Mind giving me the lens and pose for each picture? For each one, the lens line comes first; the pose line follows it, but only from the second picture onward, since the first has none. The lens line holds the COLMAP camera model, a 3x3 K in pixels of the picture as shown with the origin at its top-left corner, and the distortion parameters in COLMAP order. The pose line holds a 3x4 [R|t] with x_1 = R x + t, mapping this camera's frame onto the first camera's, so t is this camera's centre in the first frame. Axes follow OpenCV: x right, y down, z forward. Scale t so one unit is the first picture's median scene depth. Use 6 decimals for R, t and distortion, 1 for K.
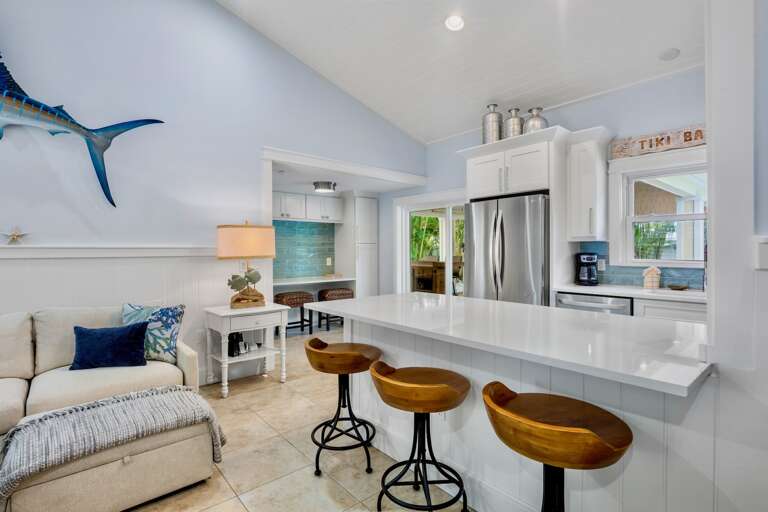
lens RADIAL K [[374.6, 0, 383.1], [0, 374.6, 252.3], [0, 0, 1]] dist [-0.012085, -0.001990]
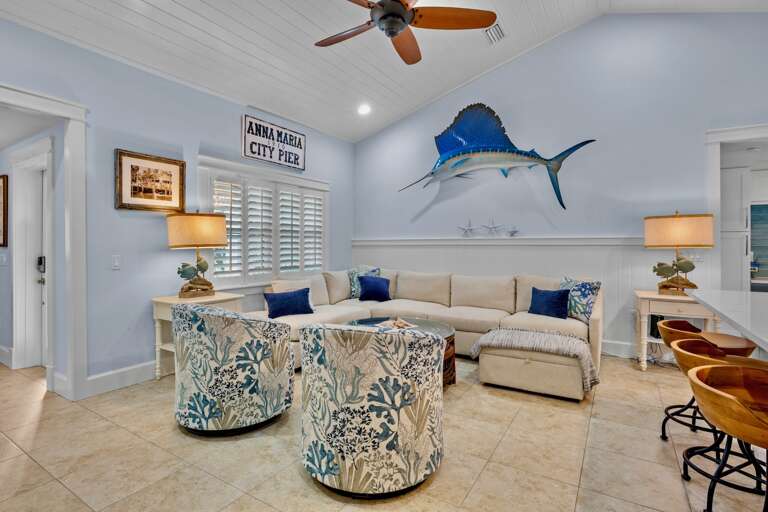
lens RADIAL K [[374.6, 0, 382.0], [0, 374.6, 249.9], [0, 0, 1]] dist [-0.012085, -0.001990]
pose [[0.298853, 0.014982, -0.954182, 0.483791], [-0.006866, 0.999885, 0.013548, 0.019820], [0.954275, 0.002503, 0.298921, -0.100865]]
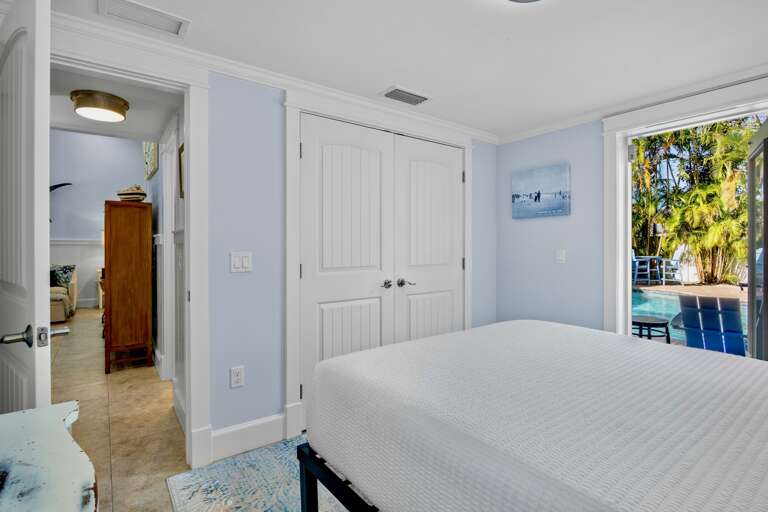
lens RADIAL K [[374.6, 0, 383.3], [0, 374.6, 252.3], [0, 0, 1]] dist [-0.012085, -0.001990]
pose [[0.998204, 0.005931, -0.059605, 1.621936], [-0.006043, 0.999980, -0.001684, 0.056098], [0.059593, 0.002041, 0.998221, -1.280191]]
